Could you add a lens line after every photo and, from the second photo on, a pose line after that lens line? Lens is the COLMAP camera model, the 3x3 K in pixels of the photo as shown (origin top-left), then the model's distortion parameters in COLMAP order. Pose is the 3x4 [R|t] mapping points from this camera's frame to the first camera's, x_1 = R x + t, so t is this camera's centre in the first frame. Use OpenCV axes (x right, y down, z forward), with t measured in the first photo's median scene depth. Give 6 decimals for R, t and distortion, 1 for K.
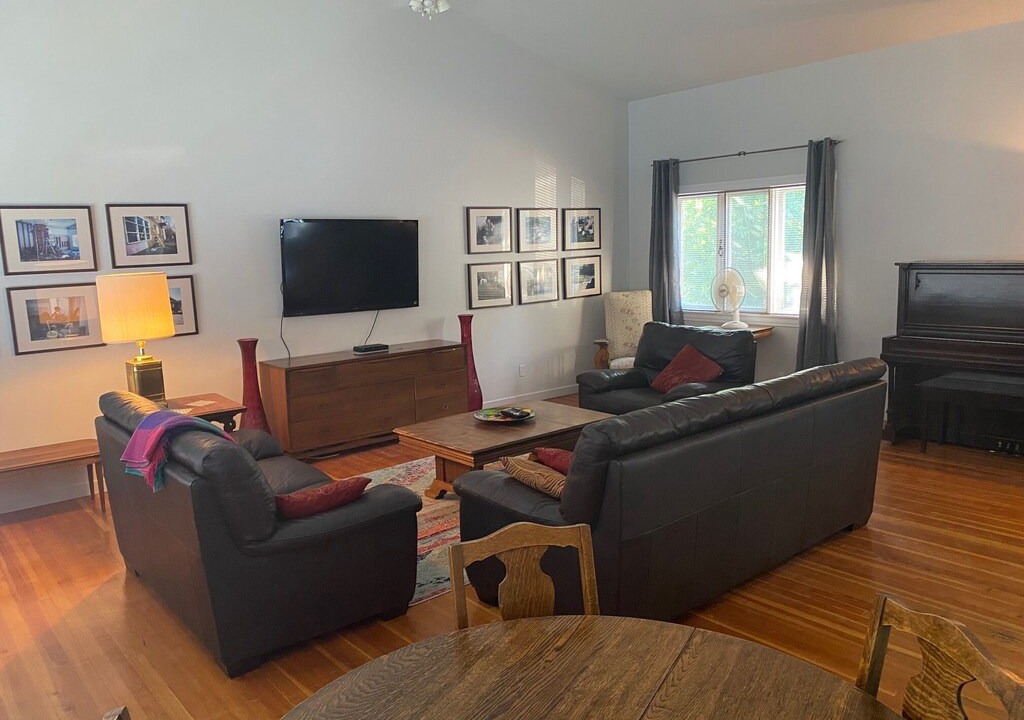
lens RADIAL K [[796.3, 0, 498.8], [0, 796.3, 364.1], [0, 0, 1]] dist [0.063993, -0.074280]
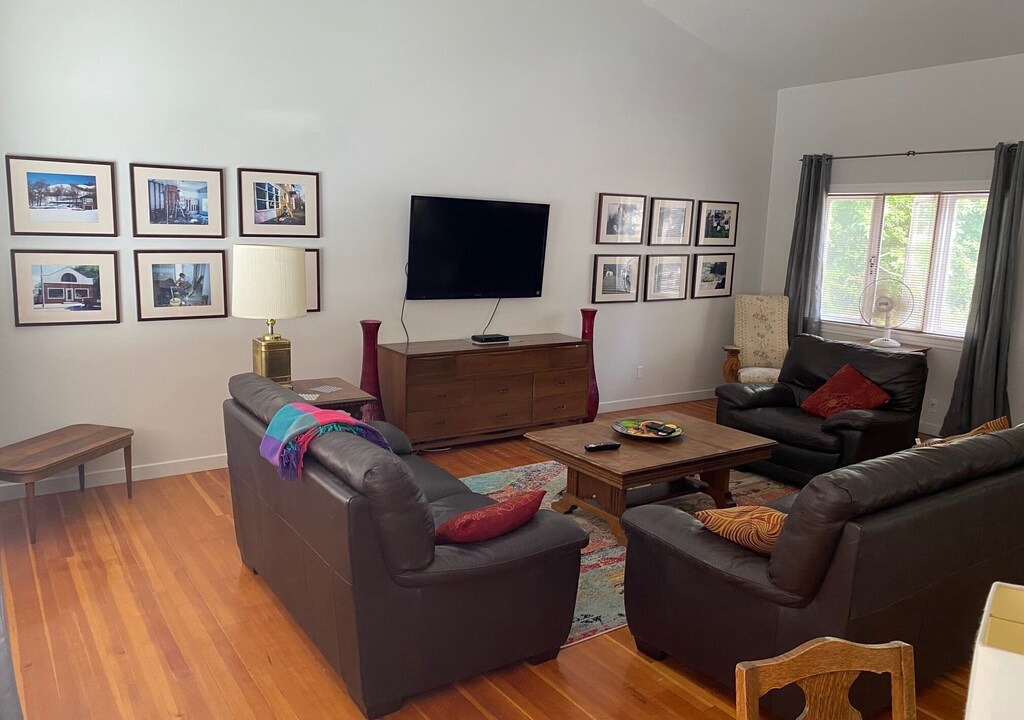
lens RADIAL K [[796.3, 0, 498.8], [0, 796.3, 364.1], [0, 0, 1]] dist [0.063993, -0.074280]
pose [[0.993291, 0.082455, -0.081079, -0.083453], [-0.080443, 0.996372, 0.027785, -0.018937], [0.083076, -0.021077, 0.996320, 0.077043]]
